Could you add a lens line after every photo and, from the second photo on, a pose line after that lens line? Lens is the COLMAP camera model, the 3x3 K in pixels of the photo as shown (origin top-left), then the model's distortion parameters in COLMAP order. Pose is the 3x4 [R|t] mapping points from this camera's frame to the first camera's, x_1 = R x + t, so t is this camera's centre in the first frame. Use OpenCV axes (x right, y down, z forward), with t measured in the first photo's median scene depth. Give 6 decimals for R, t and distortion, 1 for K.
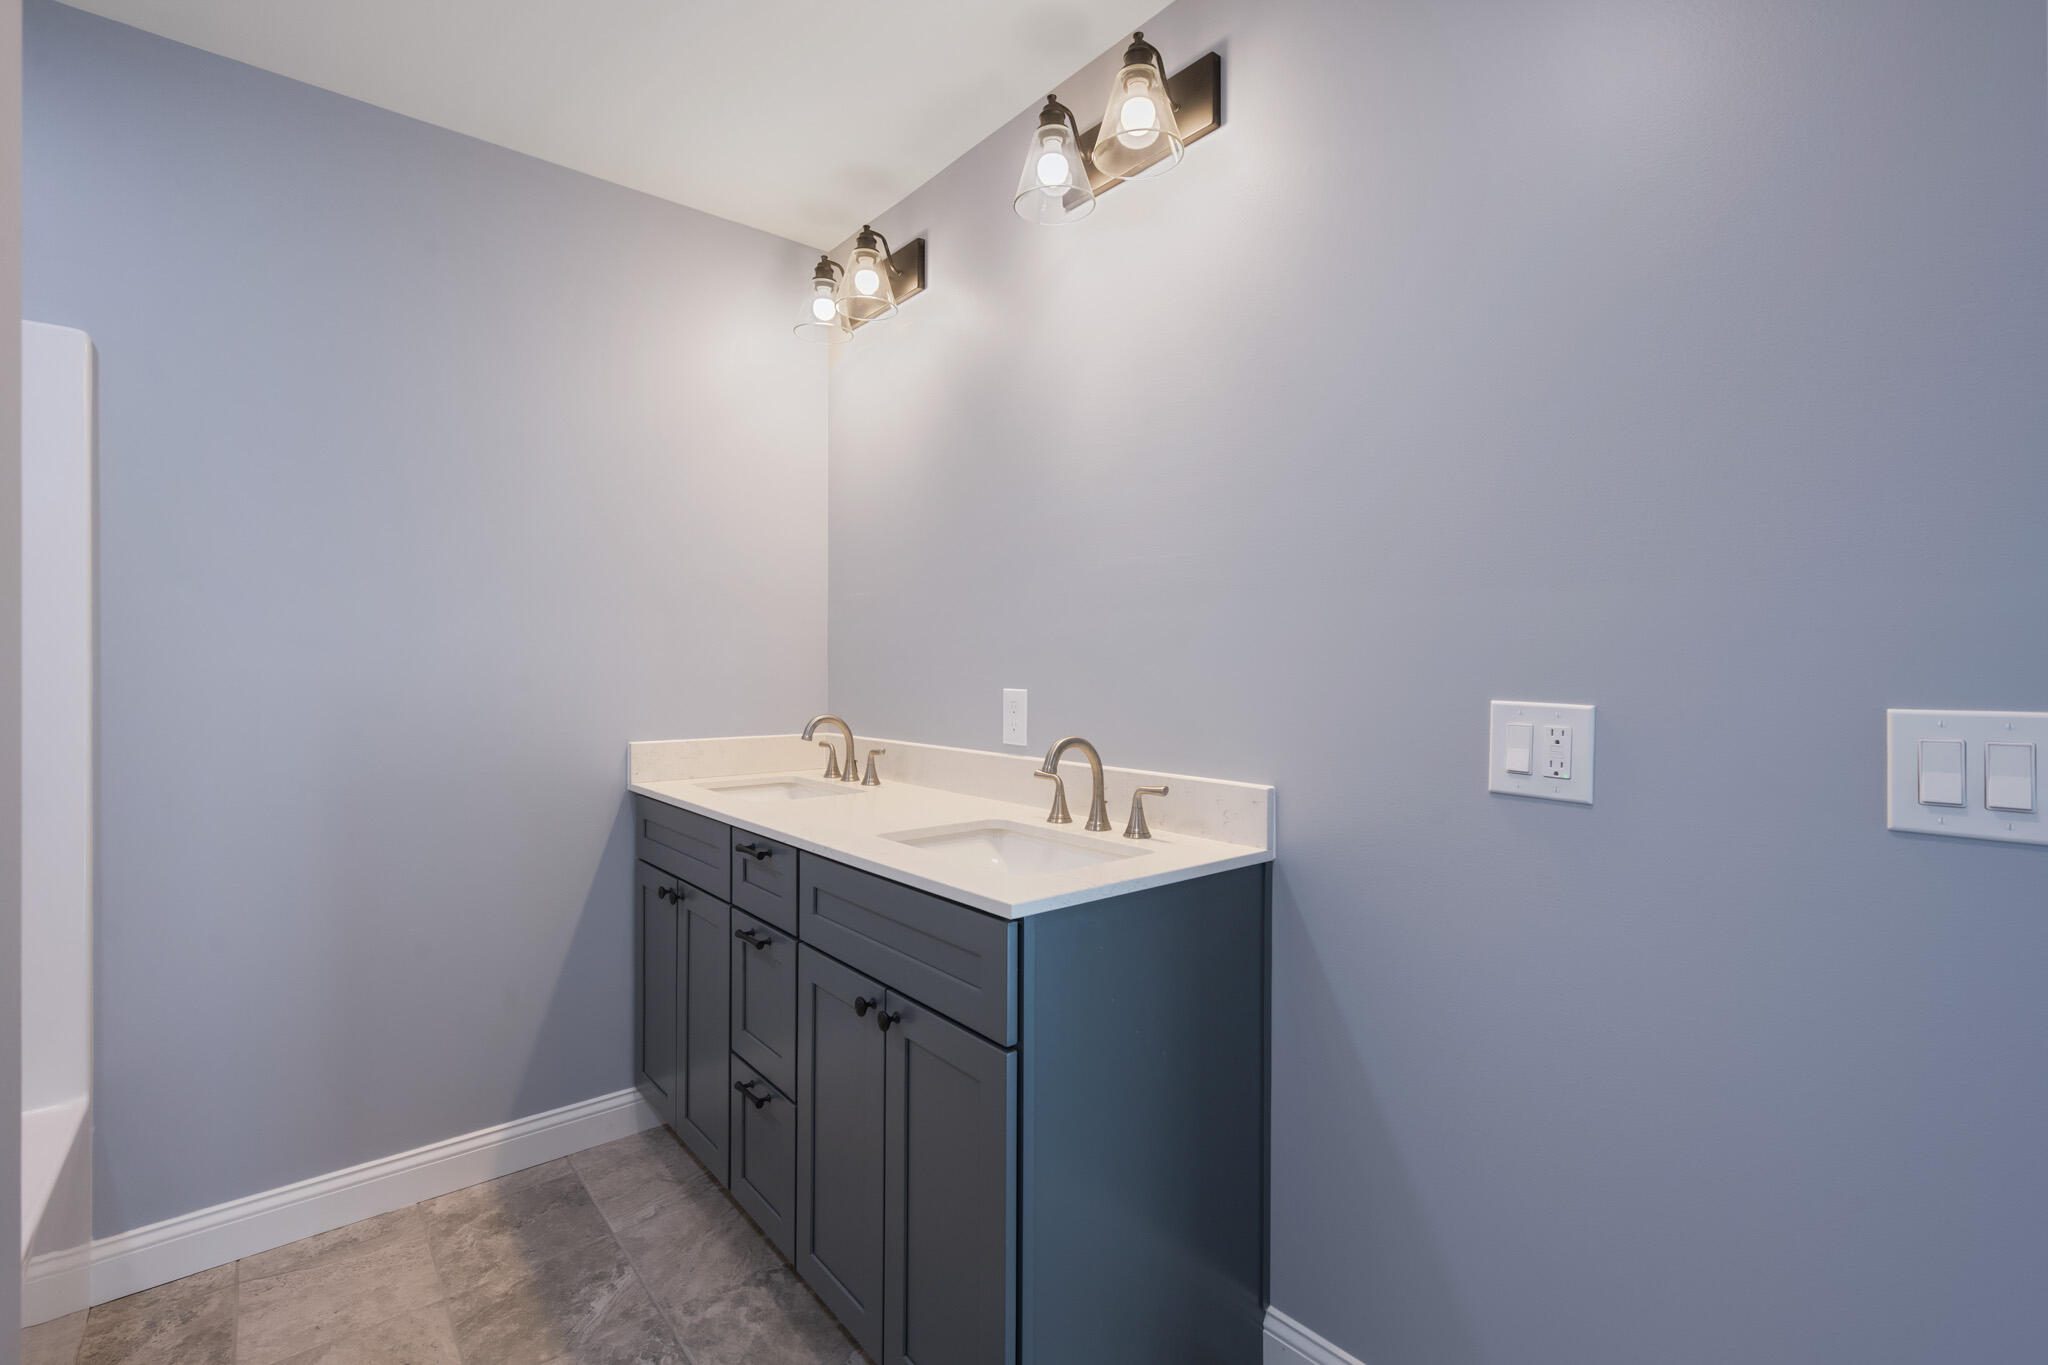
lens RADIAL K [[909.2, 0, 1029.4], [0, 909.2, 681.3], [0, 0, 1]] dist [0.001281, 0.000813]
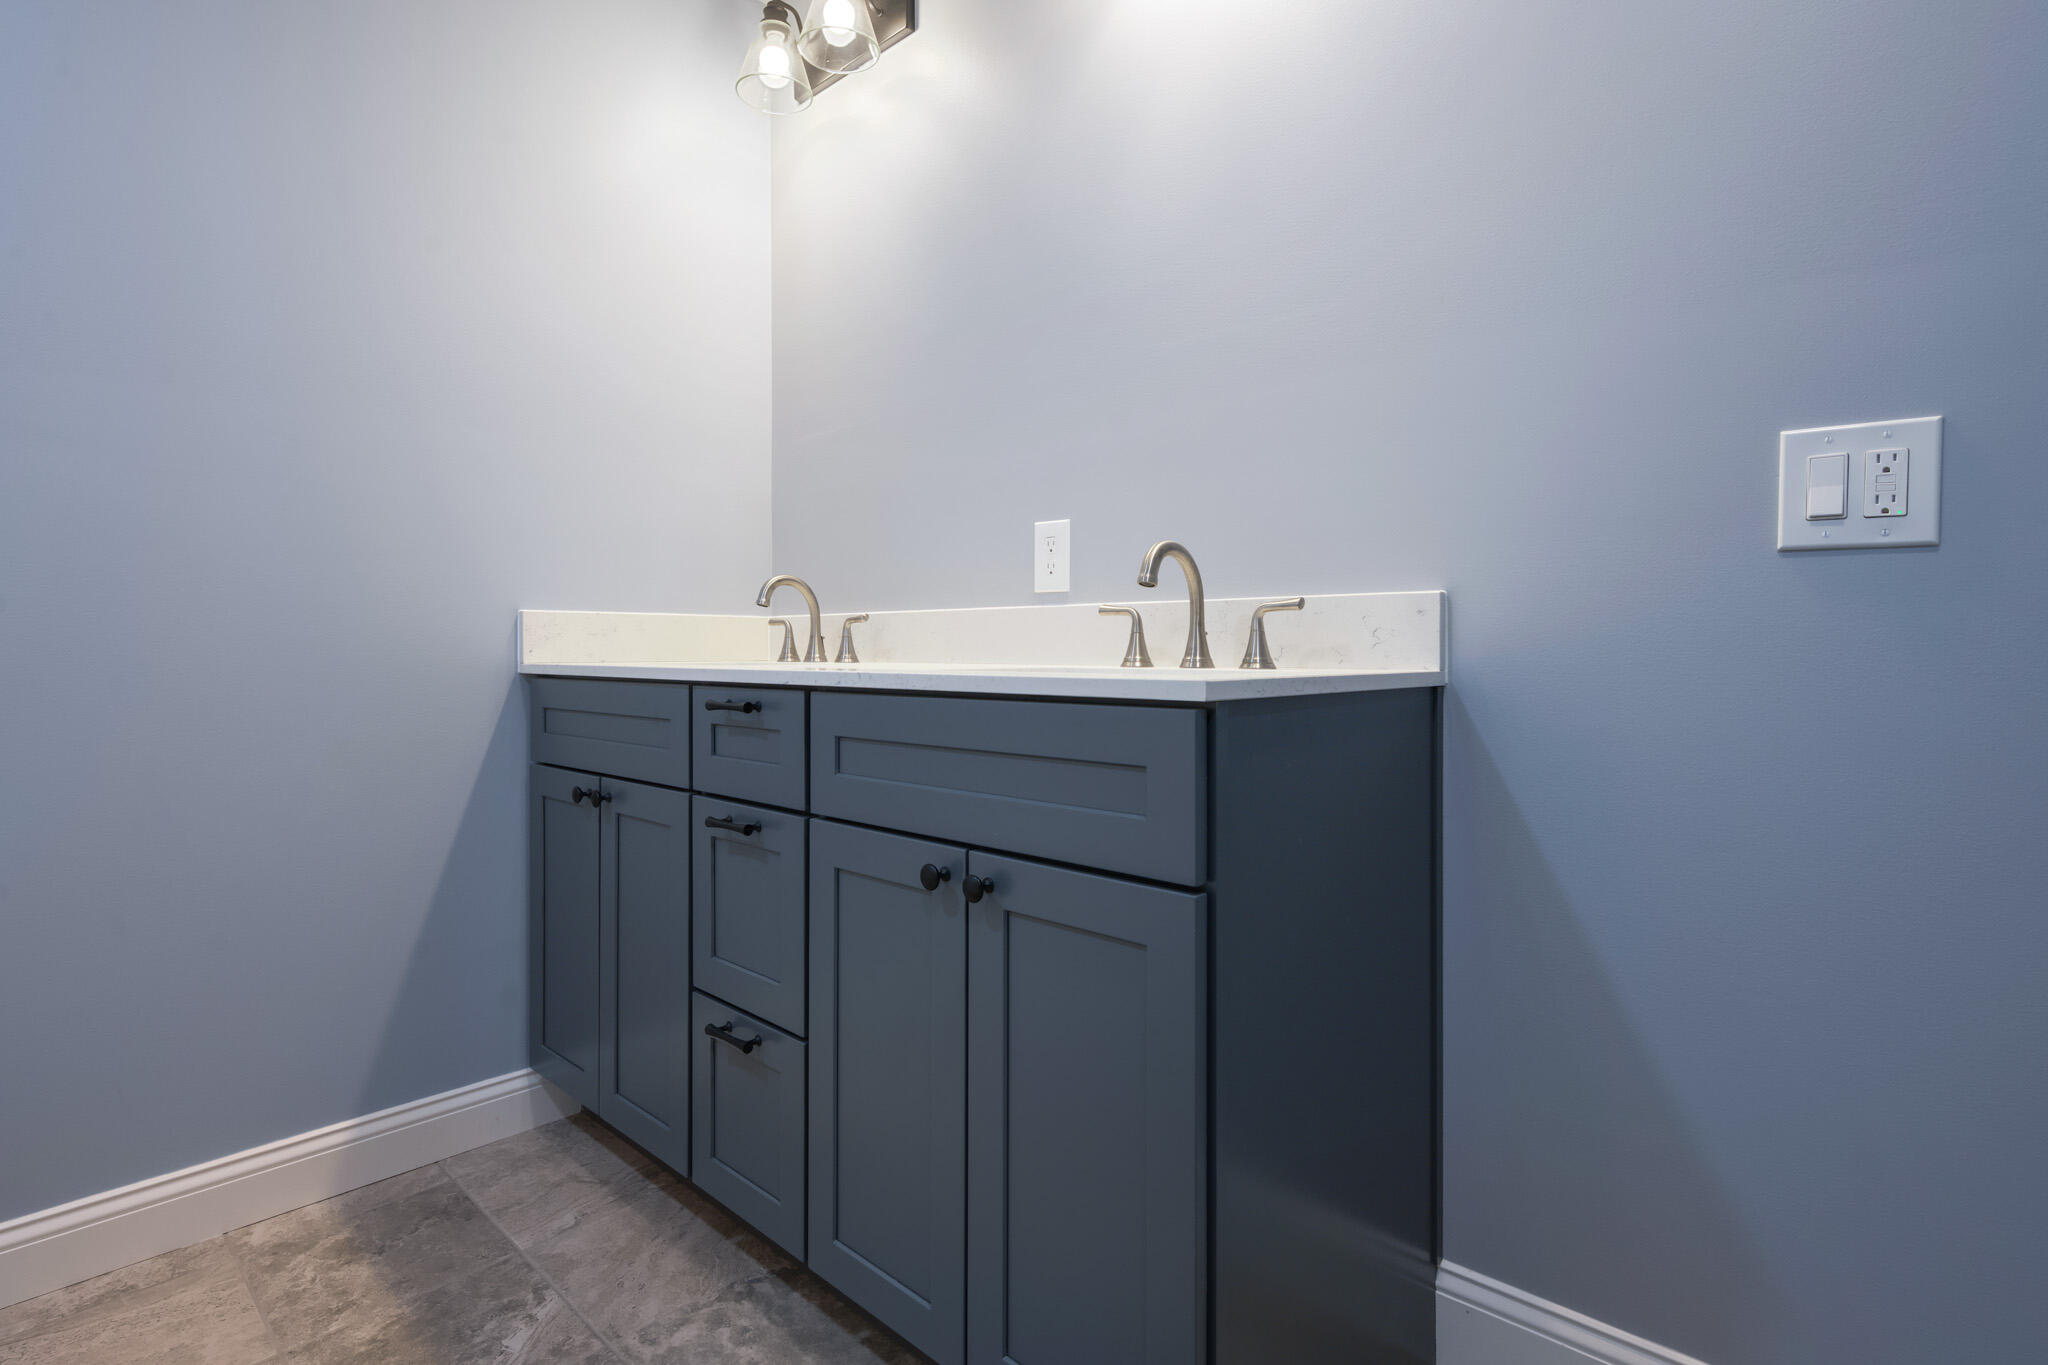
lens RADIAL K [[995.6, 0, 1018.2], [0, 995.6, 670.5], [0, 0, 1]] dist [0.001352, 0.001151]
pose [[0.992727, -0.005427, 0.120269, -0.164775], [0.005741, 0.999981, -0.002265, 0.154699], [-0.120254, 0.002939, 0.992739, 0.166848]]
